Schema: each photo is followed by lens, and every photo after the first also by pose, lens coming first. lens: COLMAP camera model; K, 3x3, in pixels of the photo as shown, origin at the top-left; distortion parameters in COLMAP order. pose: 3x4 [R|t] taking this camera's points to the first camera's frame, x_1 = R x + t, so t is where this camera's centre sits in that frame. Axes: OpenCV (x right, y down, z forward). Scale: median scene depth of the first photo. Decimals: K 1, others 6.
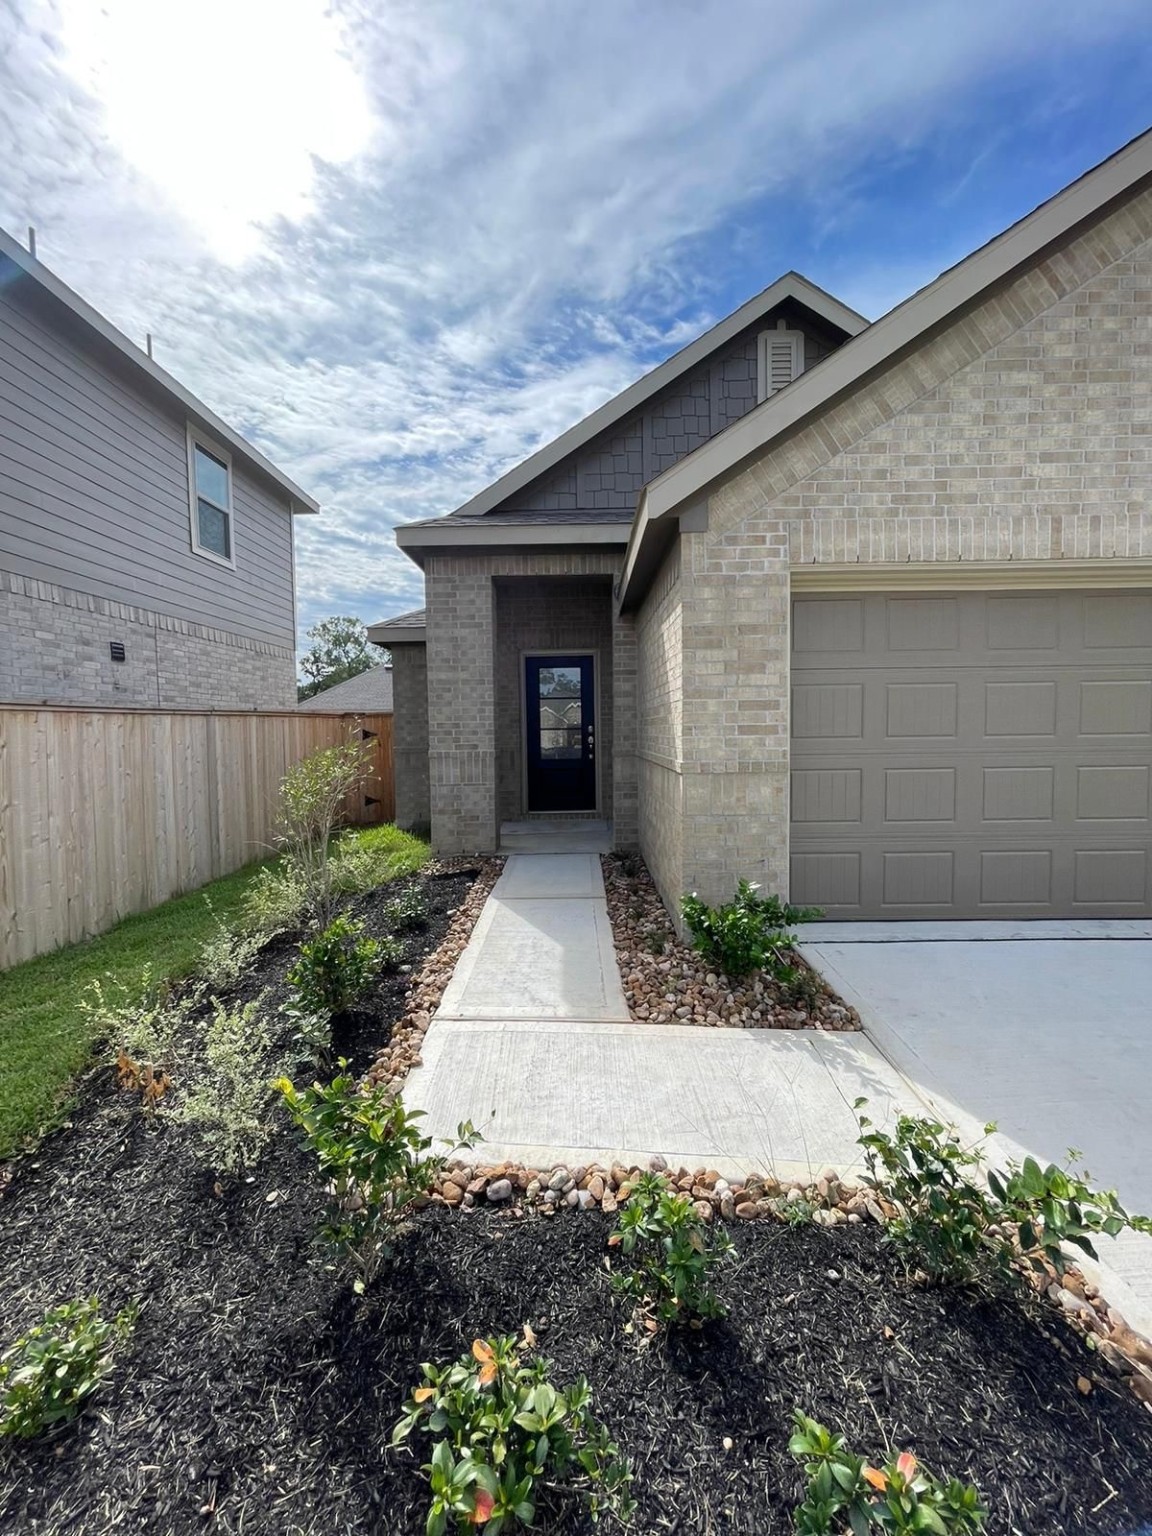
lens RADIAL K [[622.1, 0, 575.5], [0, 622.1, 770.3], [0, 0, 1]] dist [-0.004501, 0.002248]
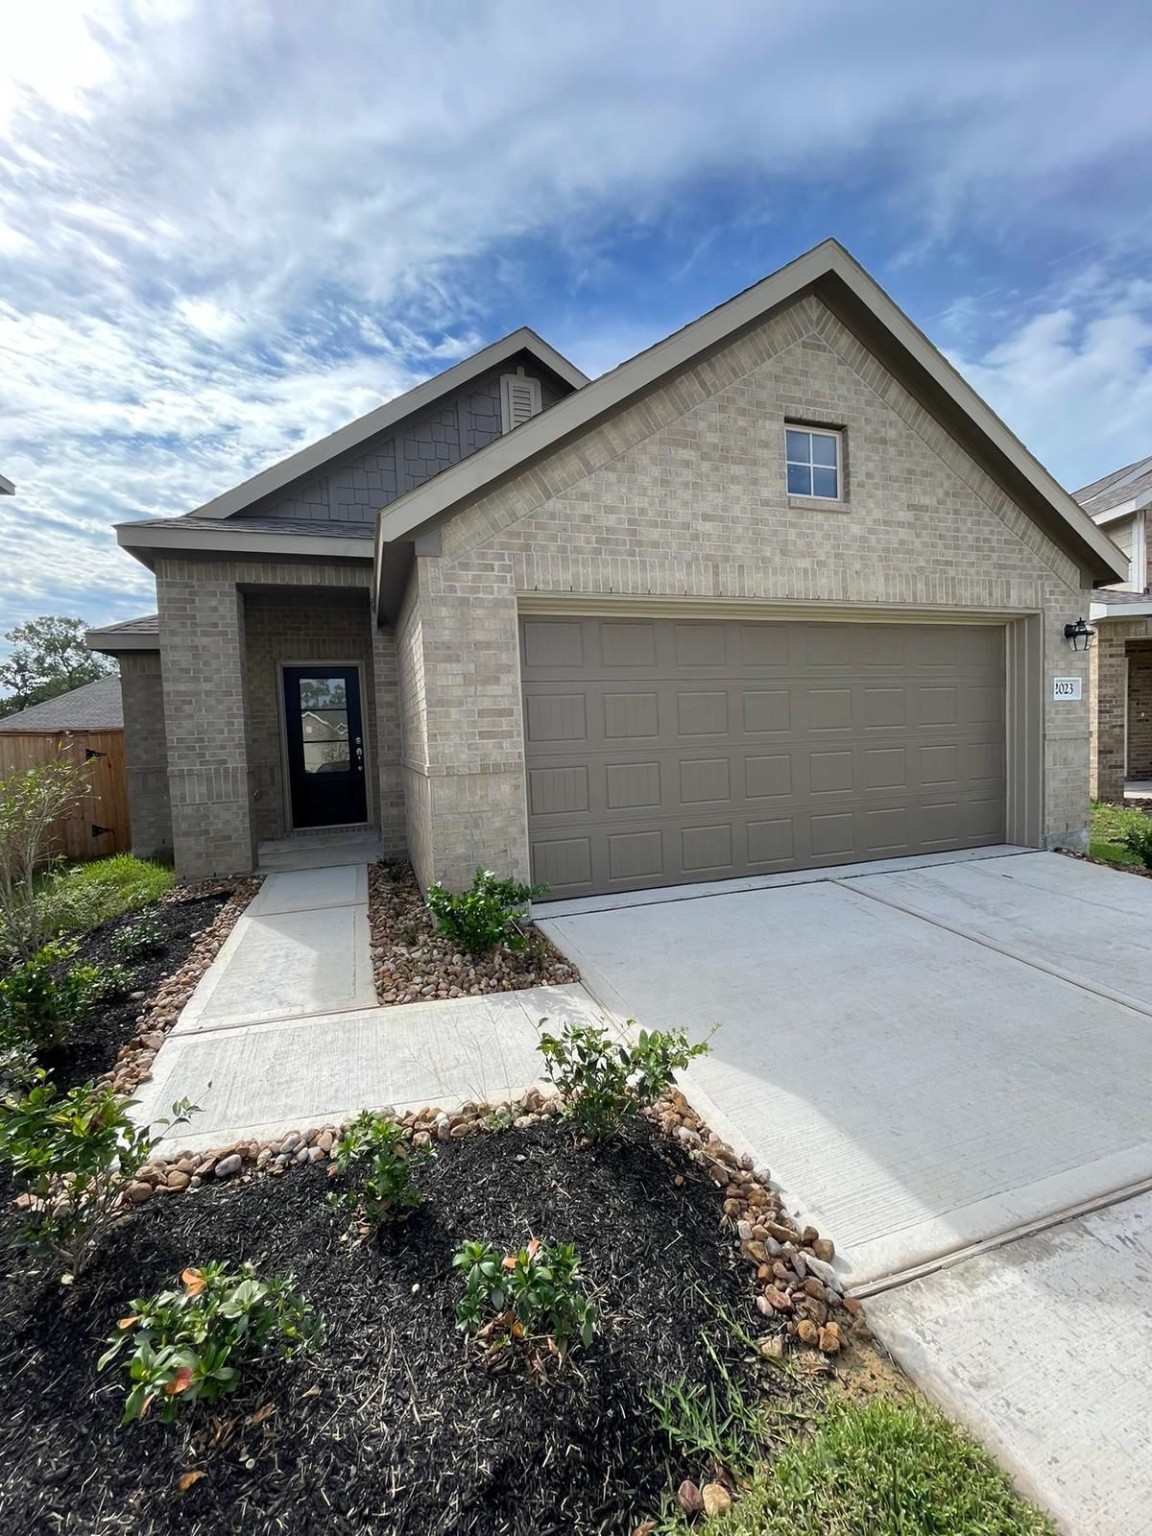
lens RADIAL K [[622.1, 0, 575.5], [0, 622.1, 770.3], [0, 0, 1]] dist [-0.004501, 0.002248]
pose [[0.944912, -0.043298, 0.324449, 0.061799], [0.048998, 0.998754, -0.009416, 0.016672], [-0.323637, 0.024794, 0.945856, -0.111012]]
